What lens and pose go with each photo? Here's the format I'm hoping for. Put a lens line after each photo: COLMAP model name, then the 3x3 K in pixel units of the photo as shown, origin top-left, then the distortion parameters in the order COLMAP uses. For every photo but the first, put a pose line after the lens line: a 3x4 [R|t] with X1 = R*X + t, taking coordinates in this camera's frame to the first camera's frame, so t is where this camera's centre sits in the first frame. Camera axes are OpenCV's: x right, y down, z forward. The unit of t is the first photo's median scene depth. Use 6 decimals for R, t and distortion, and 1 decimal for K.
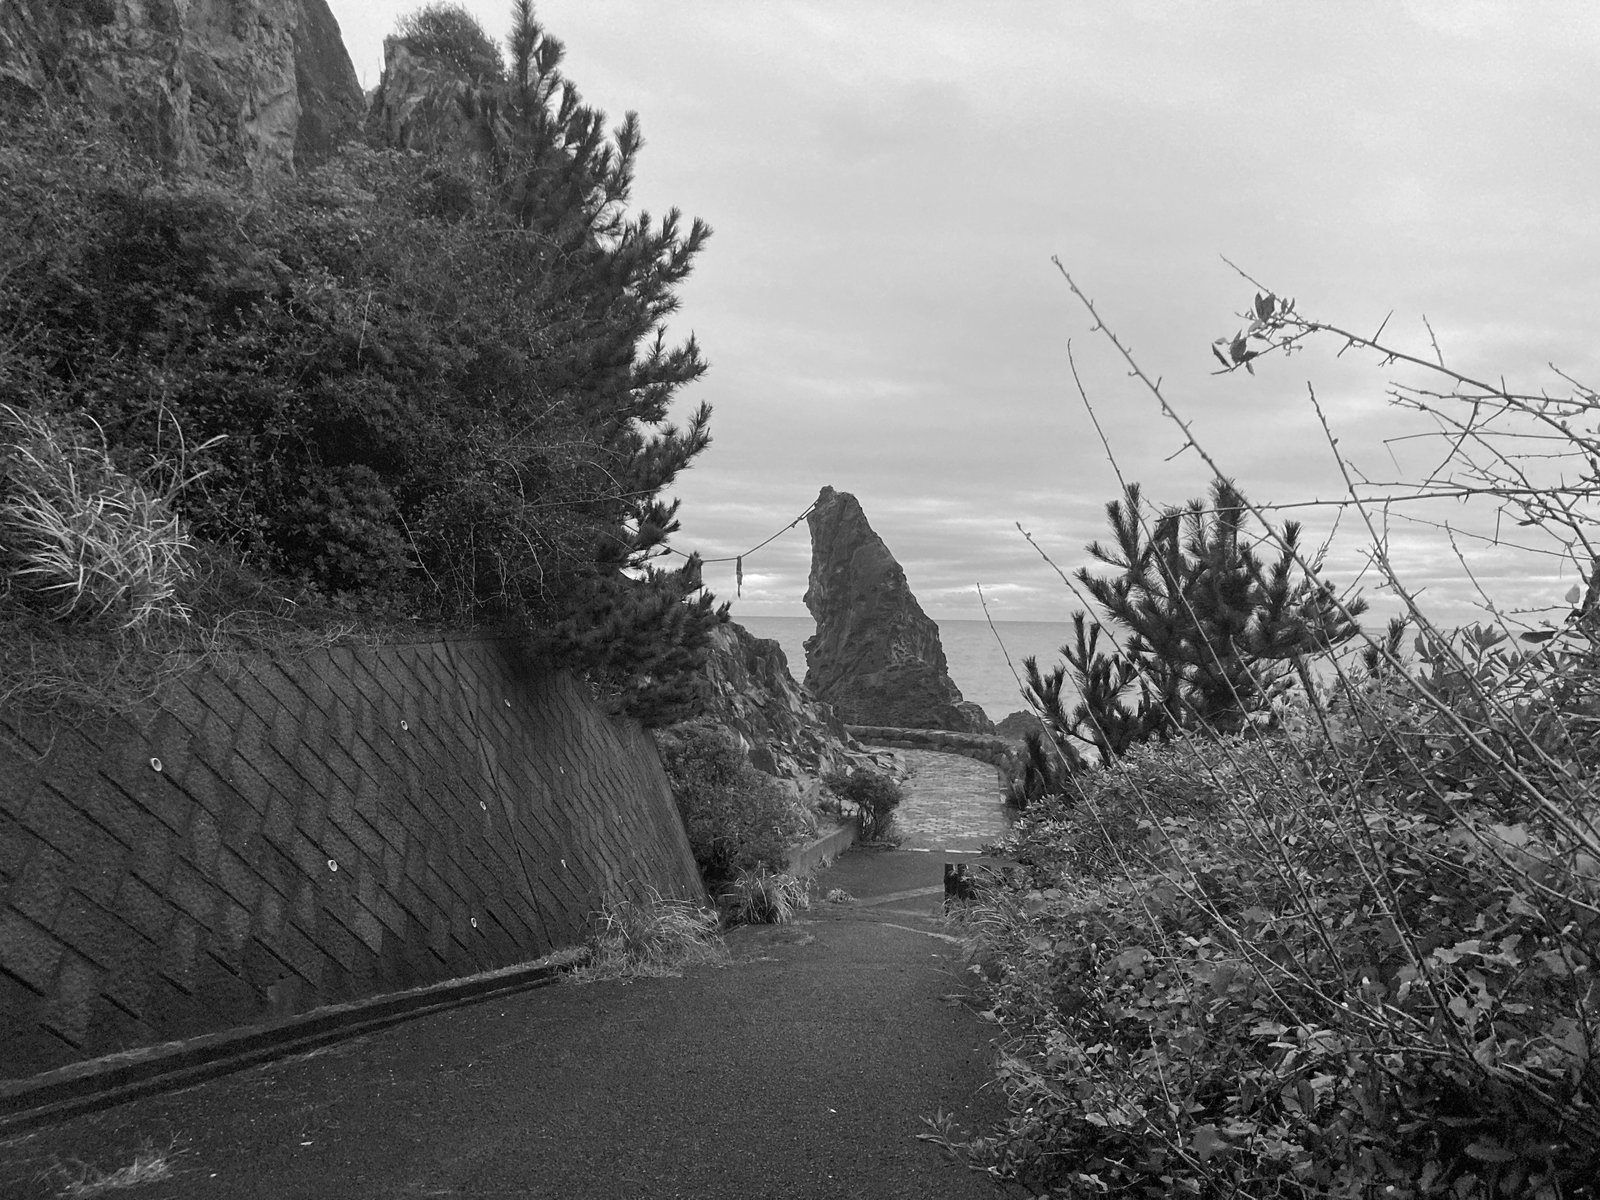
lens RADIAL K [[1308.7, 0, 774.6], [0, 1308.7, 599.9], [0, 0, 1]] dist [0.095147, -0.011657]
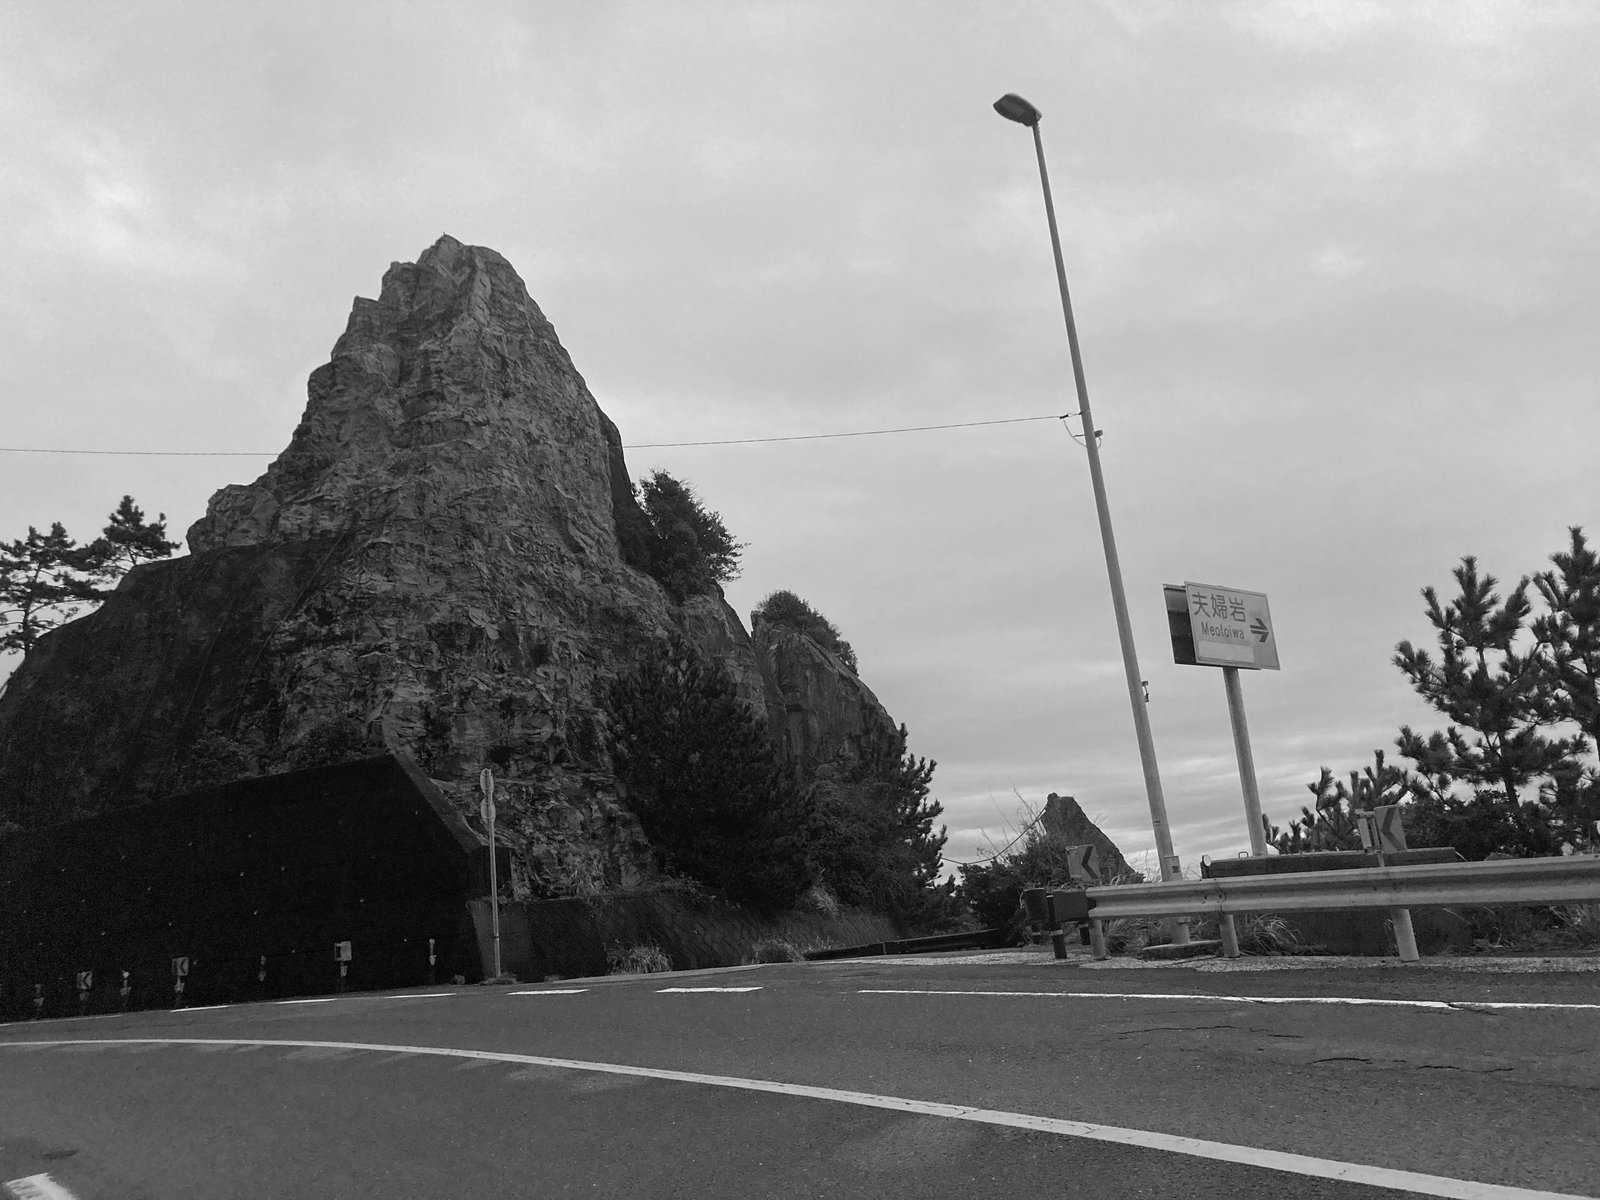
lens RADIAL K [[1308.7, 0, 774.6], [0, 1308.7, 599.9], [0, 0, 1]] dist [0.095147, -0.011657]
pose [[0.969702, -0.171258, -0.174210, 0.167932], [0.128728, 0.964300, -0.231420, -0.006221], [0.207623, 0.201982, 0.957129, -1.881127]]
